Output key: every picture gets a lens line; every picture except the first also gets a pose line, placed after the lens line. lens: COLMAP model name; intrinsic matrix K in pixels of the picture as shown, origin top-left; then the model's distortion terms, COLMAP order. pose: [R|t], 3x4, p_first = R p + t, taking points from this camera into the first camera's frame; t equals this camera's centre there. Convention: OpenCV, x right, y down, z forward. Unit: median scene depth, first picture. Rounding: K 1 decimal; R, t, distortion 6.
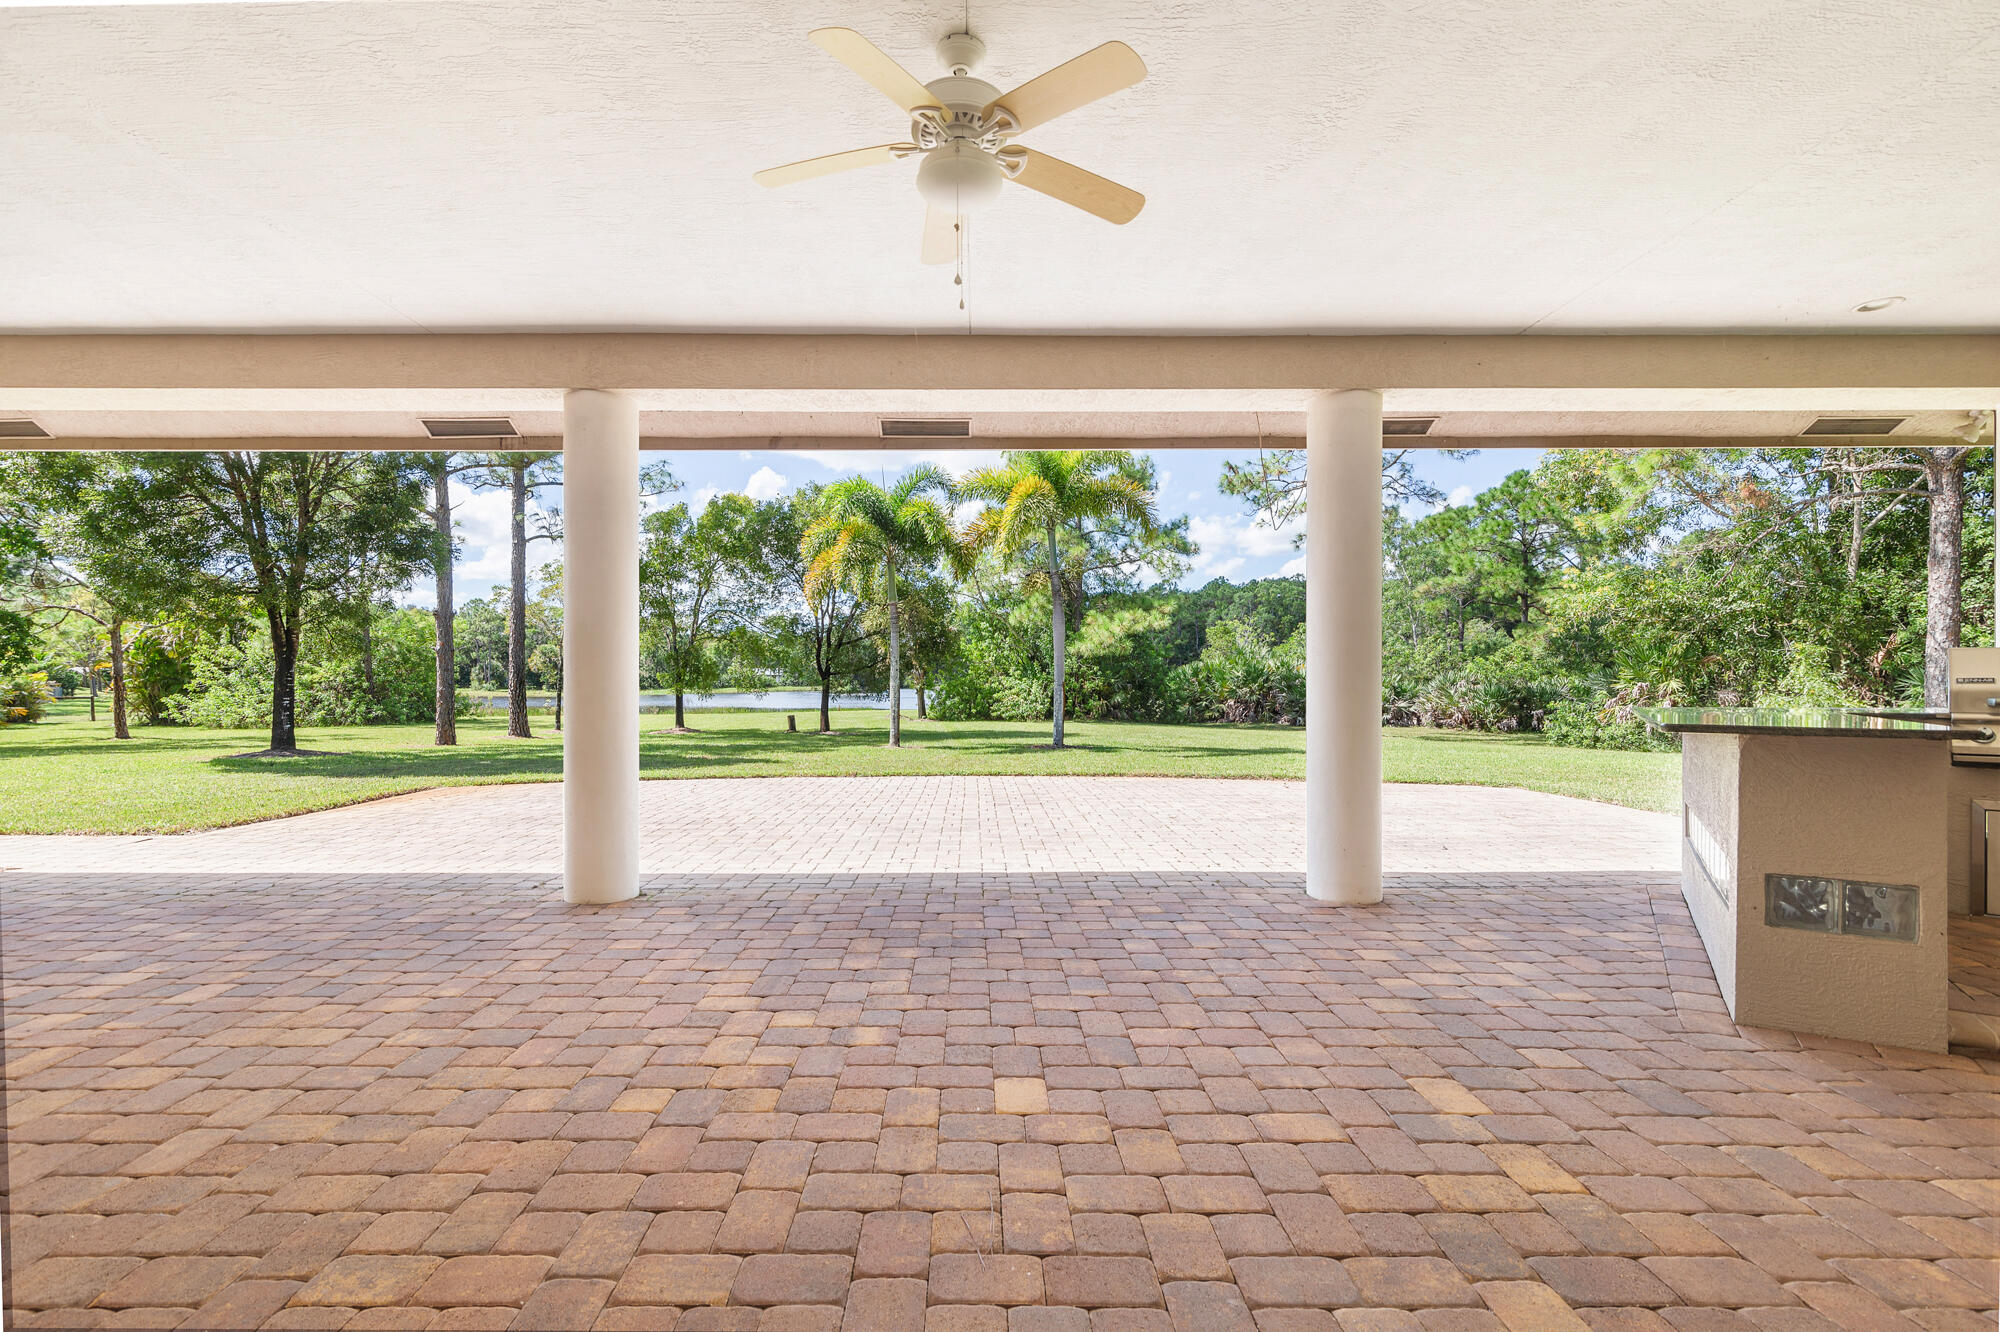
lens RADIAL K [[919.0, 0, 960.1], [0, 919.0, 678.7], [0, 0, 1]] dist [0.001193, -0.001066]
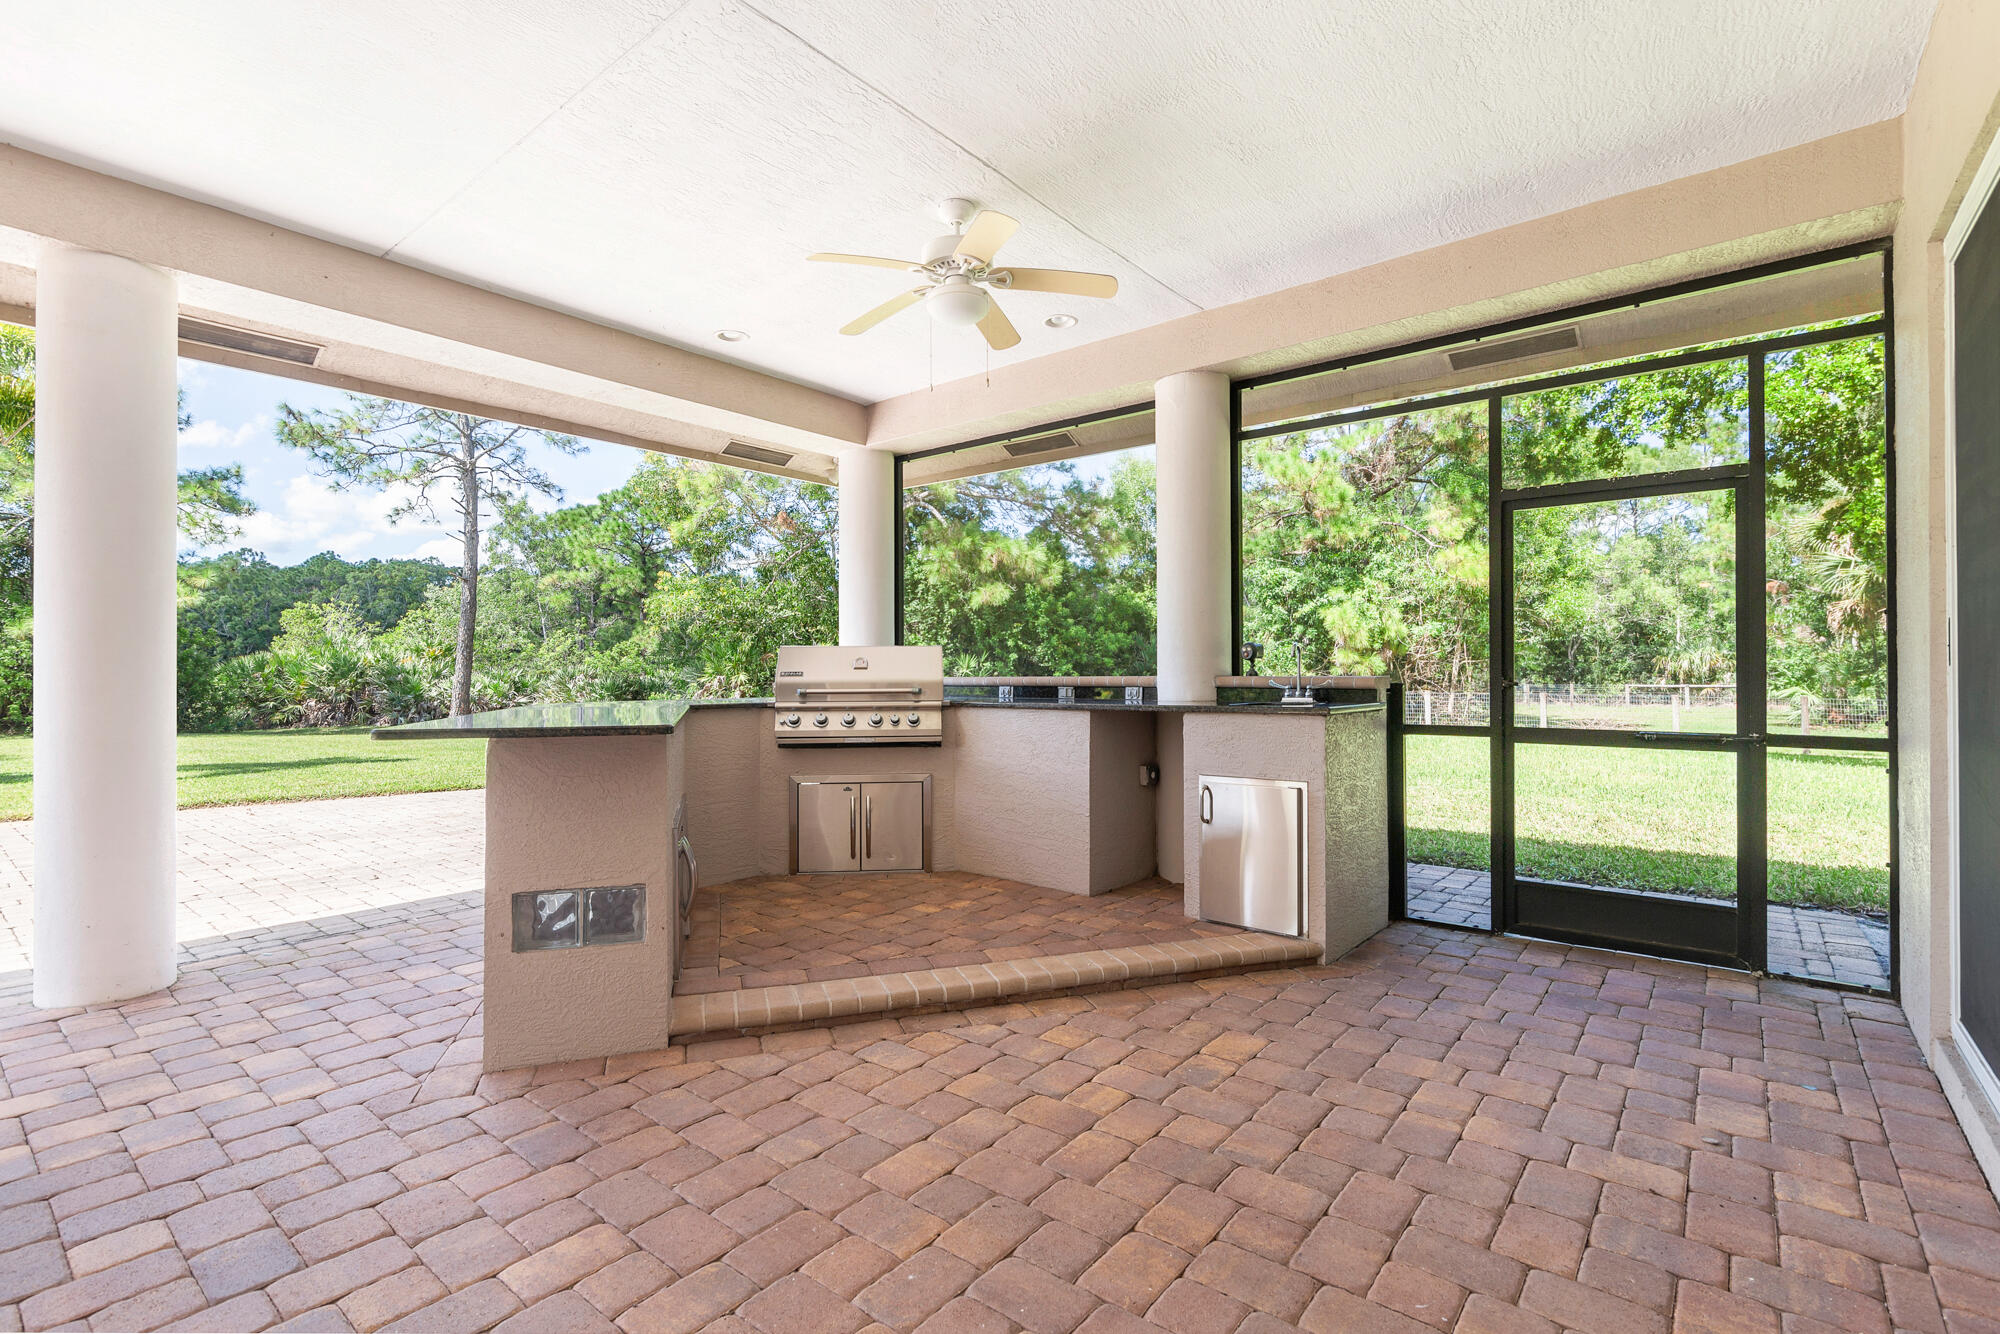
lens RADIAL K [[920.6, 0, 1004.8], [0, 920.6, 661.6], [0, 0, 1]] dist [-0.004624, -0.000134]
pose [[0.619969, 0.007551, 0.784590, 0.066053], [0.002176, 0.999933, -0.011343, -0.000036], [-0.784623, 0.008739, 0.619911, 0.011138]]
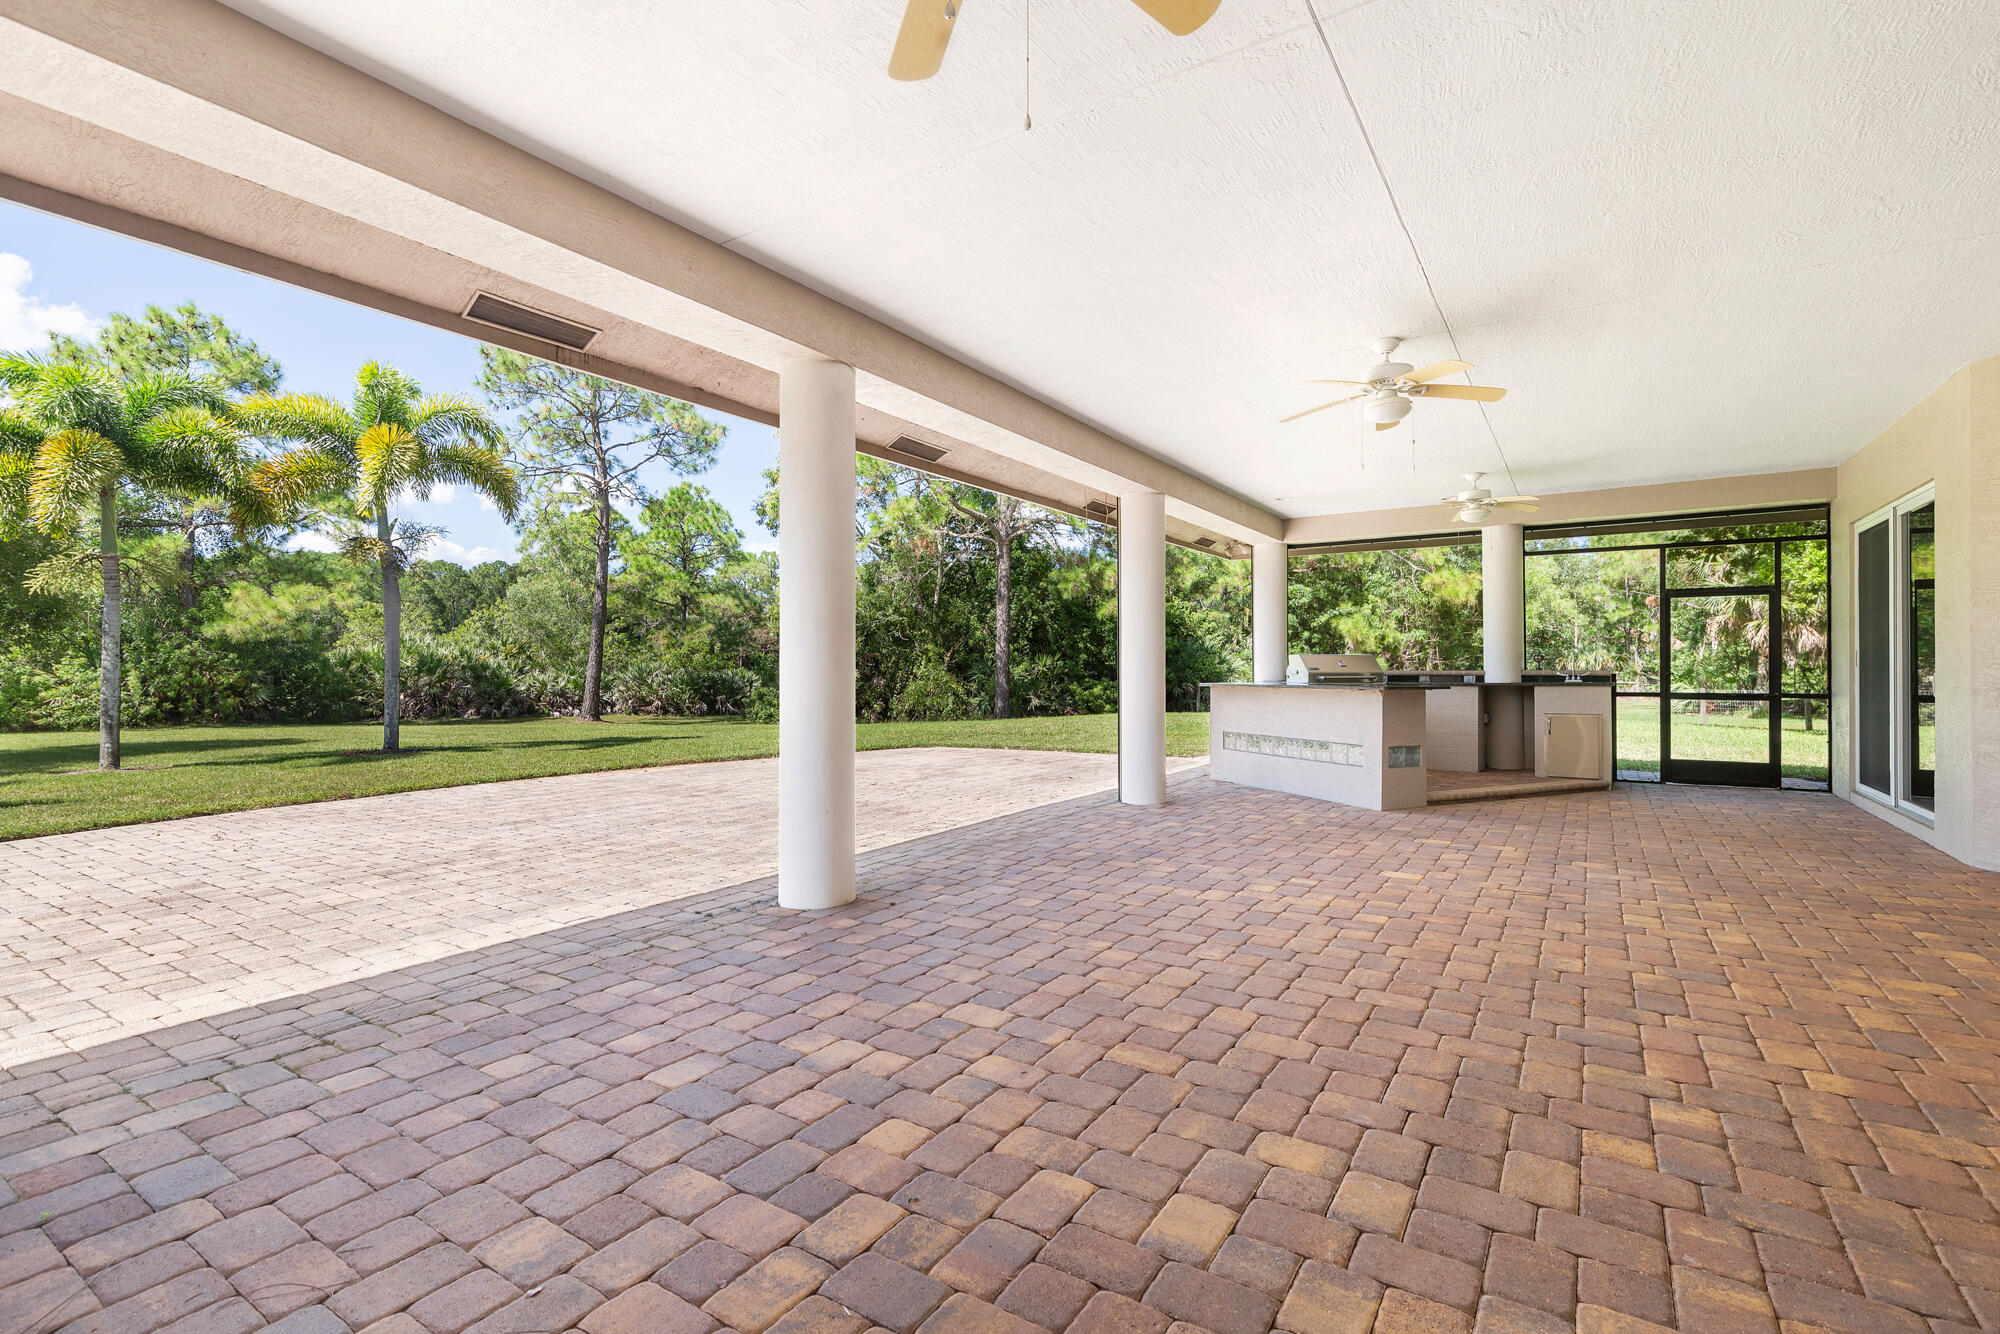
lens RADIAL K [[920.6, 0, 1005.7], [0, 920.6, 660.0], [0, 0, 1]] dist [-0.004624, -0.000134]
pose [[0.533668, 0.009288, 0.845643, -0.256728], [-0.000179, 0.999941, -0.010870, 0.001017], [-0.845694, 0.005649, 0.533639, 0.081176]]
